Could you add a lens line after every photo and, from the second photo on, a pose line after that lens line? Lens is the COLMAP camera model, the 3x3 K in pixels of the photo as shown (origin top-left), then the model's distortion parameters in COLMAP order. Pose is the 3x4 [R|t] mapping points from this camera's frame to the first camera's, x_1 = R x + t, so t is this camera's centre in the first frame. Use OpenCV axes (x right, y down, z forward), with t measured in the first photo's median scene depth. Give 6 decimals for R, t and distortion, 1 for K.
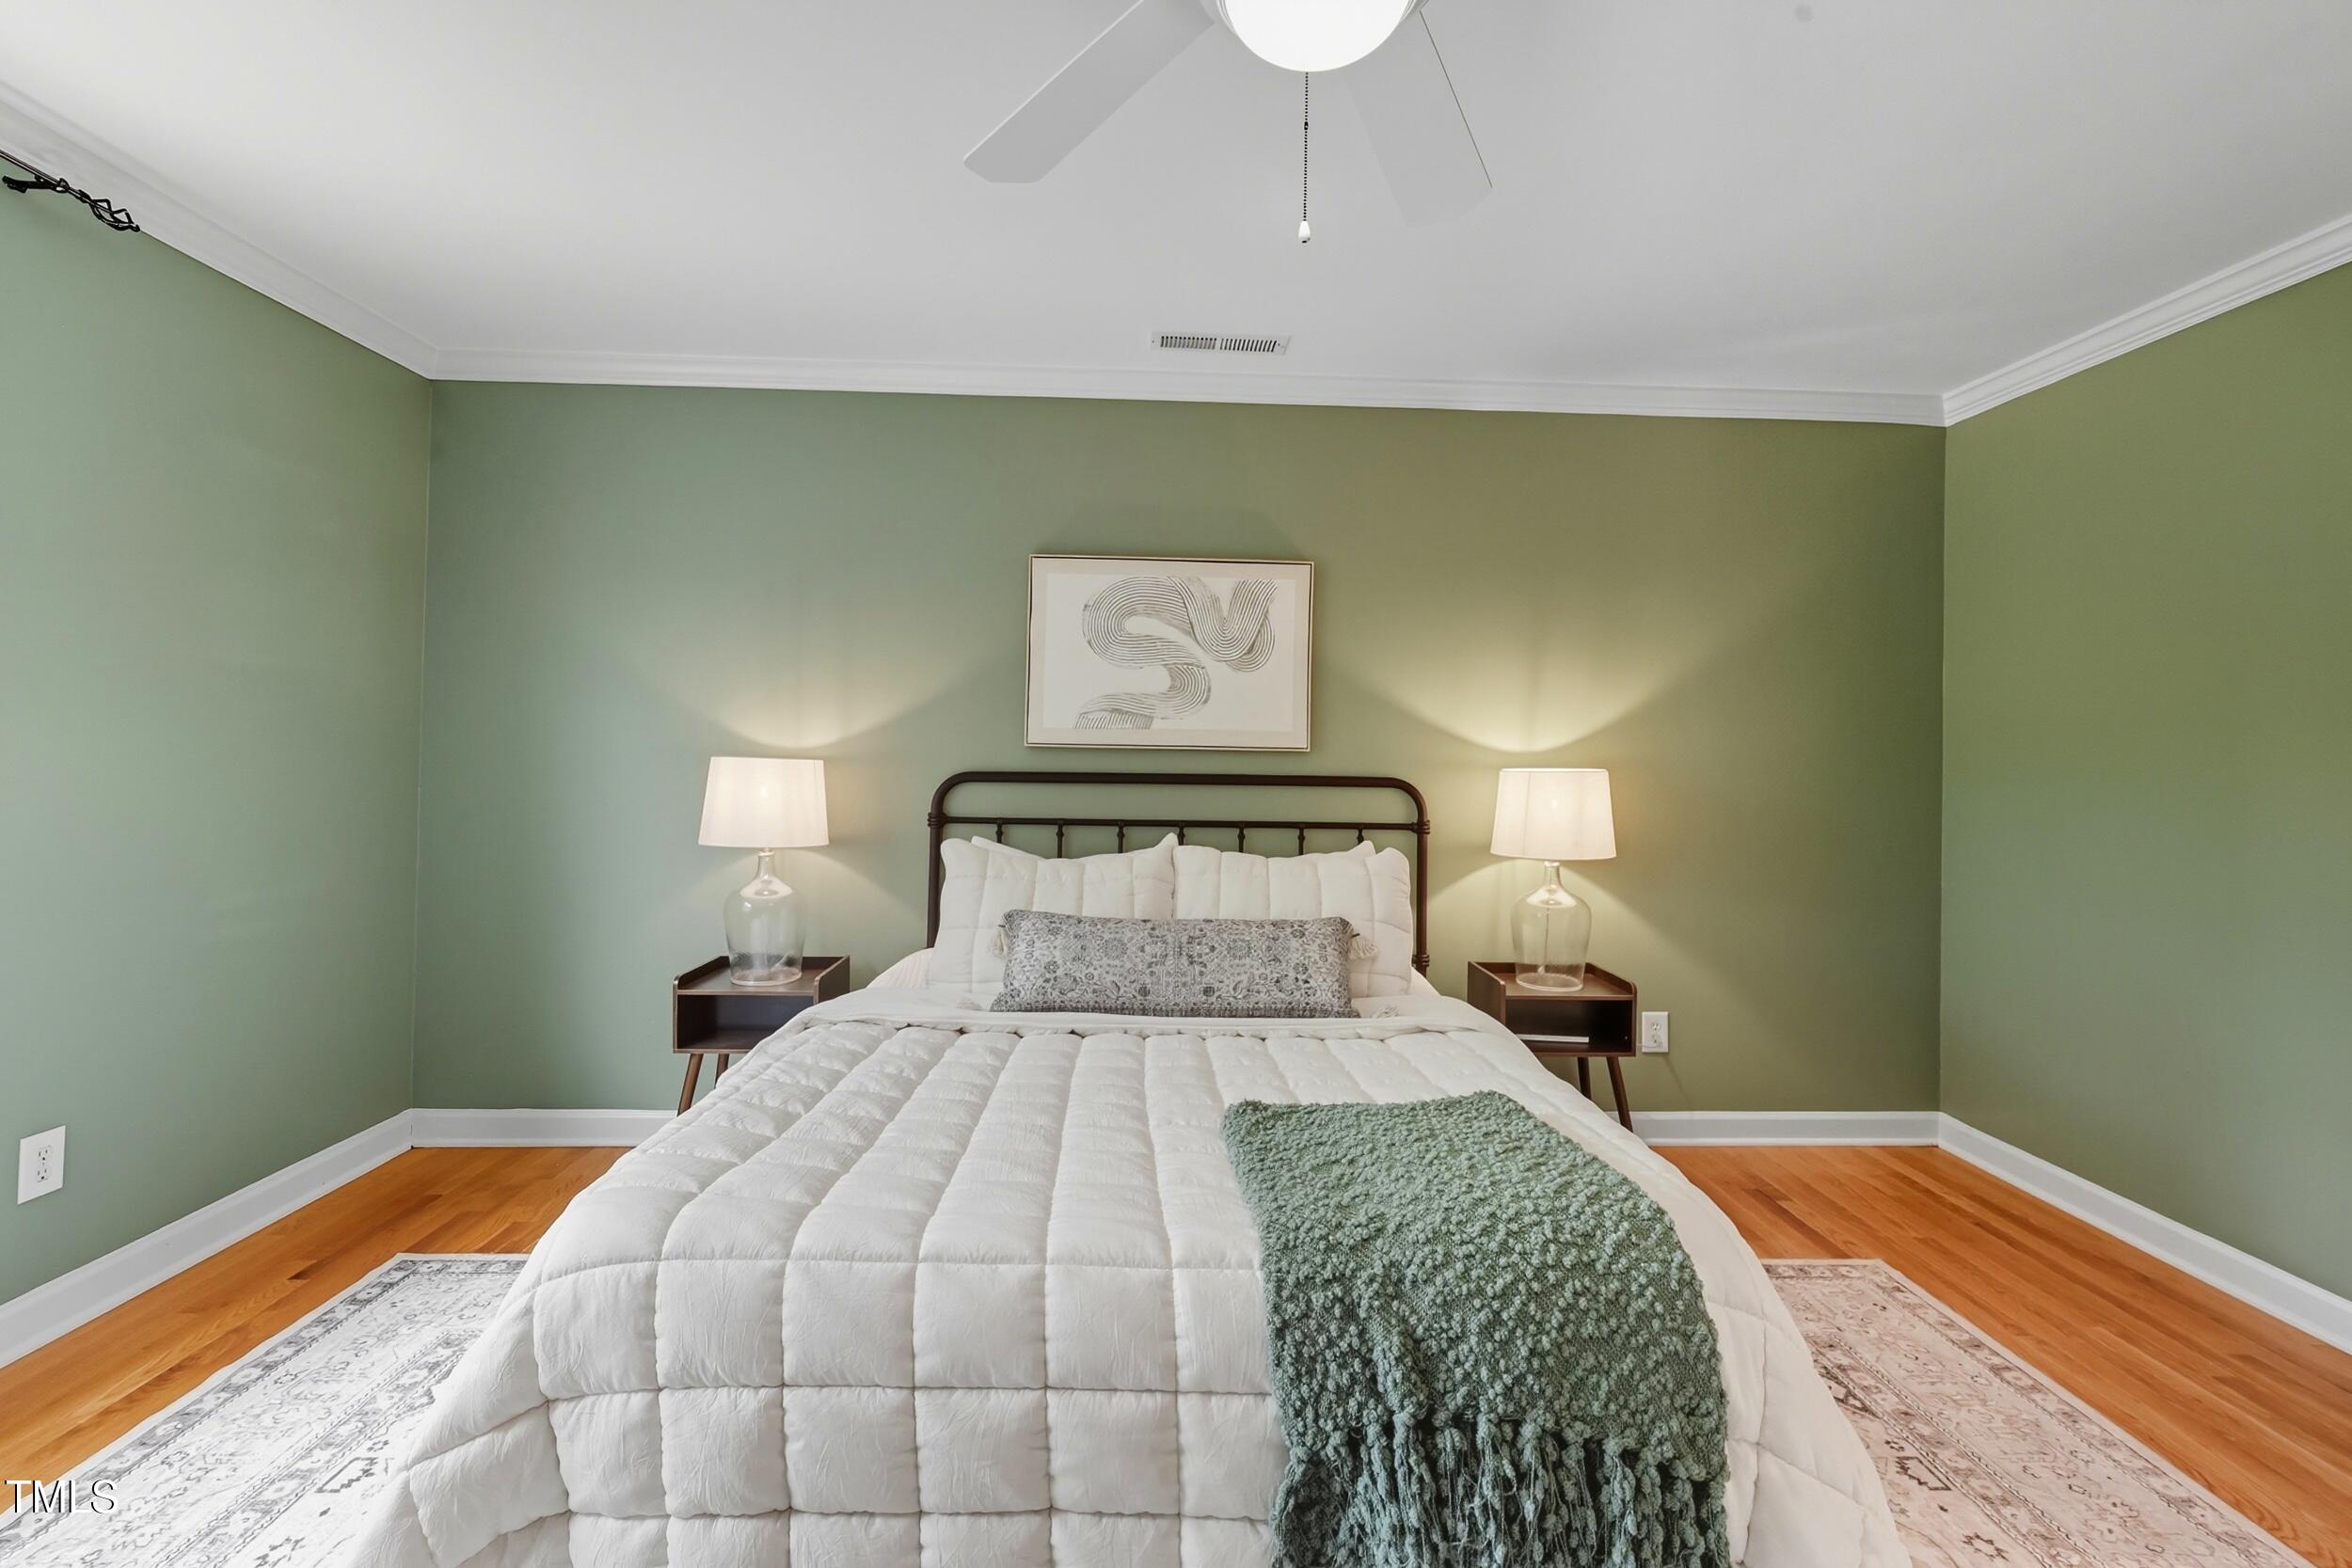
lens RADIAL K [[1037.8, 0, 1178.5], [0, 1037.8, 755.5], [0, 0, 1]] dist [-0.001305, 0.000458]
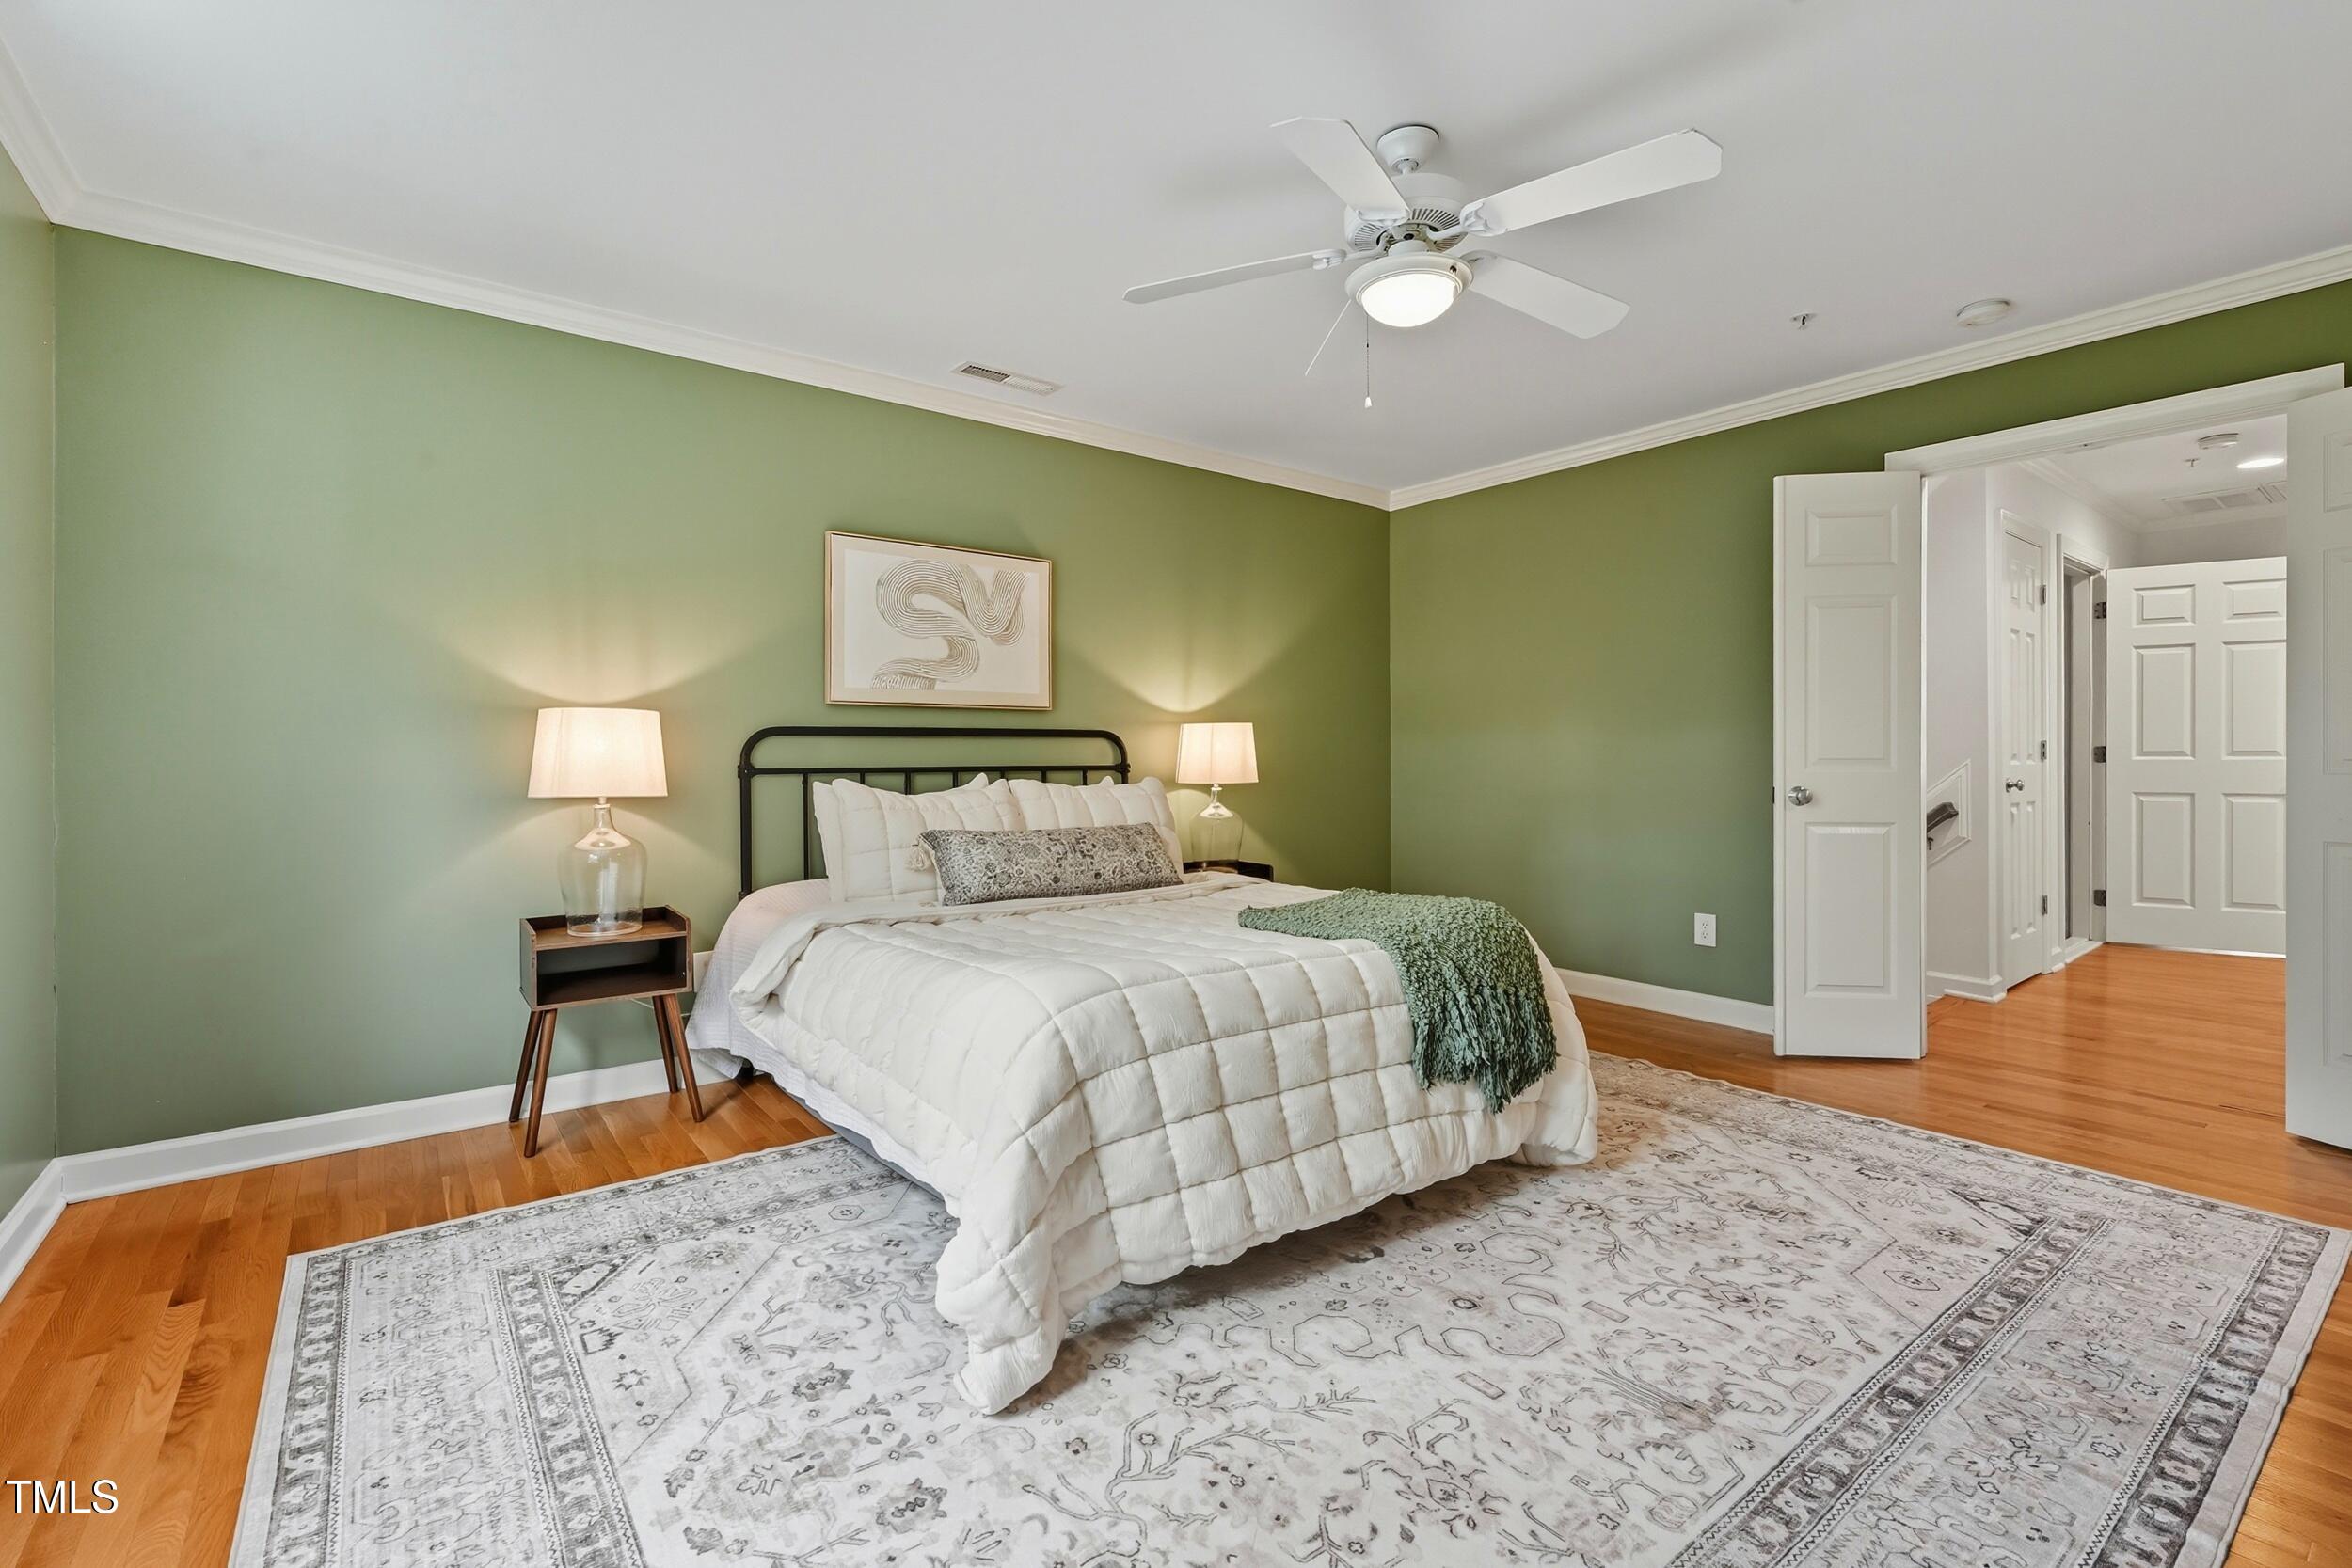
lens RADIAL K [[1049.3, 0, 1170.0], [0, 1049.3, 769.7], [0, 0, 1]] dist [0.002213, 0.001169]
pose [[0.812910, -0.025840, 0.581816, -0.555561], [0.014408, 0.999602, 0.024264, 0.044156], [-0.582212, -0.011342, 0.812958, -0.144716]]
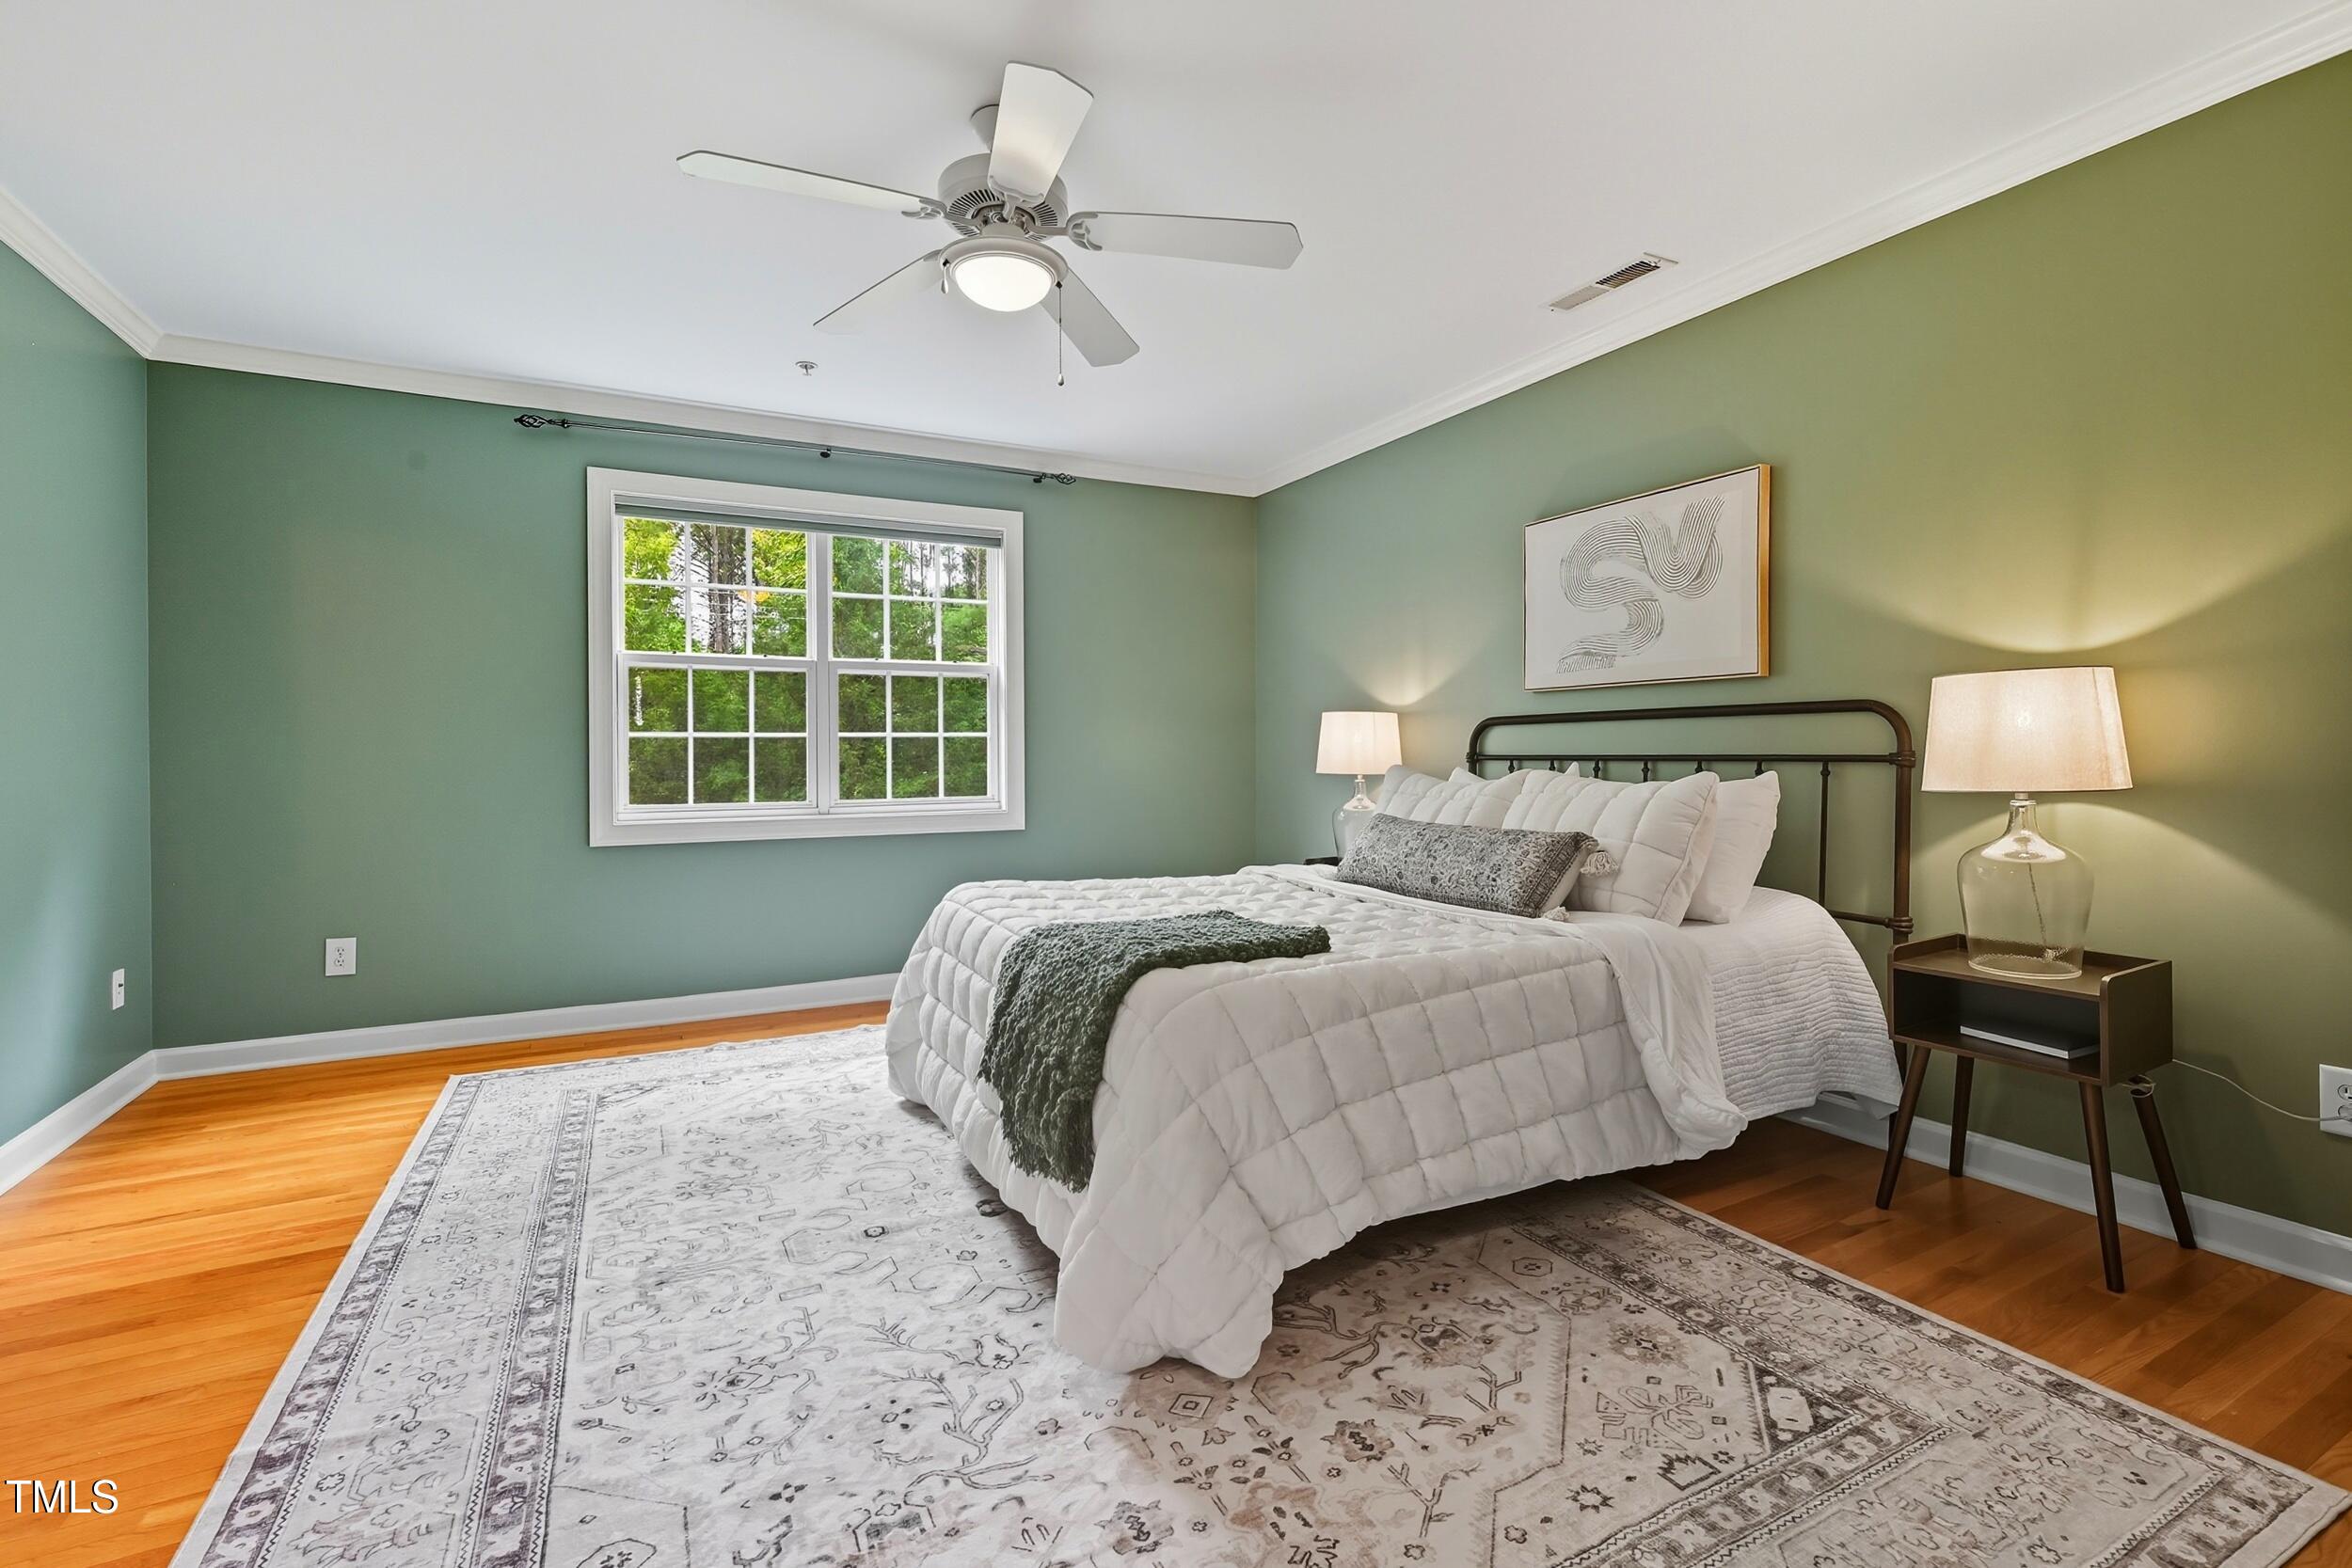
lens RADIAL K [[1042.7, 0, 1185.7], [0, 1042.7, 762.5], [0, 0, 1]] dist [-0.001769, 0.001029]
pose [[0.441562, -0.009652, -0.897179, 0.788316], [0.017868, 0.999838, -0.001963, 0.070541], [0.897053, -0.015164, 0.441663, 0.167703]]
